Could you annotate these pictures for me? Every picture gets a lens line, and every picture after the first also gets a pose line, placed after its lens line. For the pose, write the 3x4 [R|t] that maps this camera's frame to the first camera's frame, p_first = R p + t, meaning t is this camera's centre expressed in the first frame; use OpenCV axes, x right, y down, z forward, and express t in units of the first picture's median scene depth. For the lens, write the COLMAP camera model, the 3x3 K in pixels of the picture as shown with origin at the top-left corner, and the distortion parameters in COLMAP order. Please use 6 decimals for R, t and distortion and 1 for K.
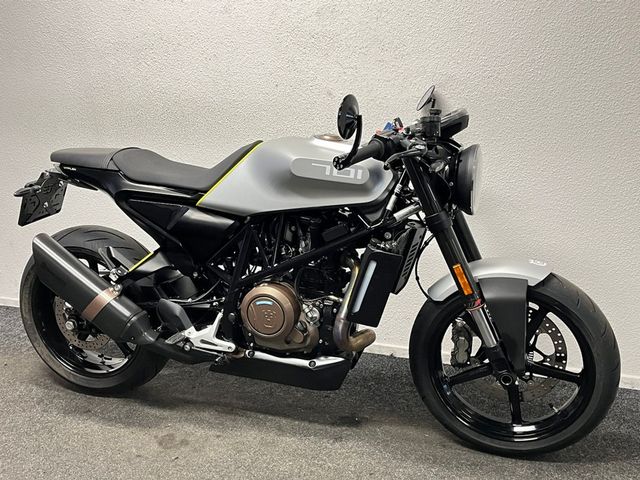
lens RADIAL K [[680.2, 0, 318.7], [0, 680.2, 241.2], [0, 0, 1]] dist [0.083392, 0.000000]
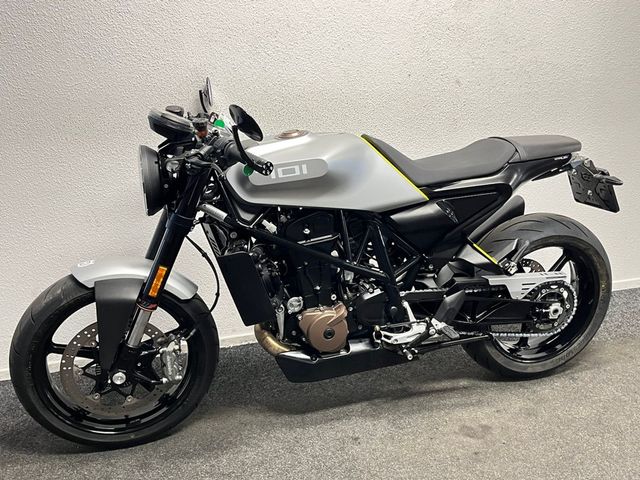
lens RADIAL K [[600.4, 0, 319.9], [0, 600.4, 241.2], [0, 0, 1]] dist [0.063995, 0.000000]
pose [[0.765467, -0.164460, 0.622105, -0.971618], [0.164719, 0.984656, 0.057626, -0.068294], [-0.622036, 0.058362, 0.780811, 0.475844]]
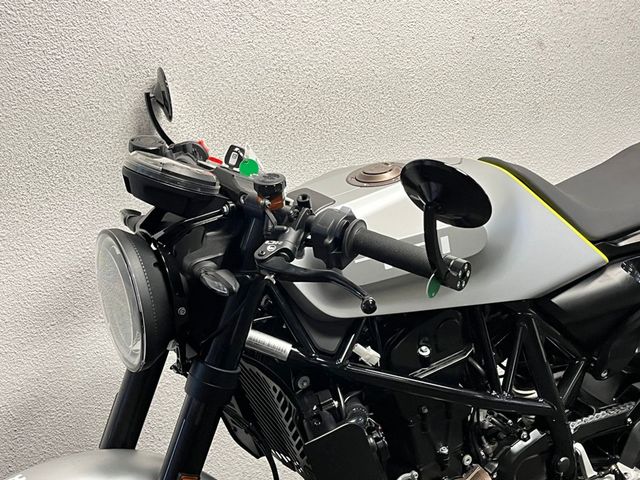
lens RADIAL K [[850.3, 0, 320.3], [0, 850.3, 235.2], [0, 0, 1]] dist [0.073580, 0.000000]
pose [[0.592629, -0.228149, 0.772489, -0.976253], [0.253131, 0.963210, 0.090282, -0.200670], [-0.764667, 0.142037, 0.628578, 0.802949]]
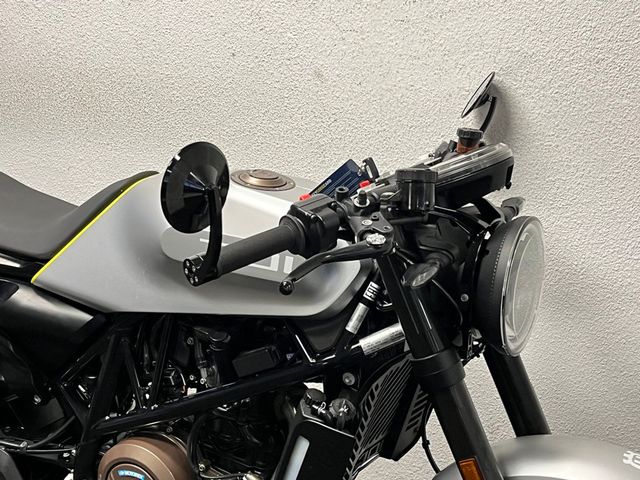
lens RADIAL K [[954.5, 0, 321.0], [0, 954.5, 242.7], [0, 0, 1]] dist [0.098158, 0.000000]
pose [[0.988634, 0.055868, -0.139578, 0.164721], [-0.051847, 0.998133, 0.032283, -0.125267], [0.141121, -0.024680, 0.989685, 0.263587]]
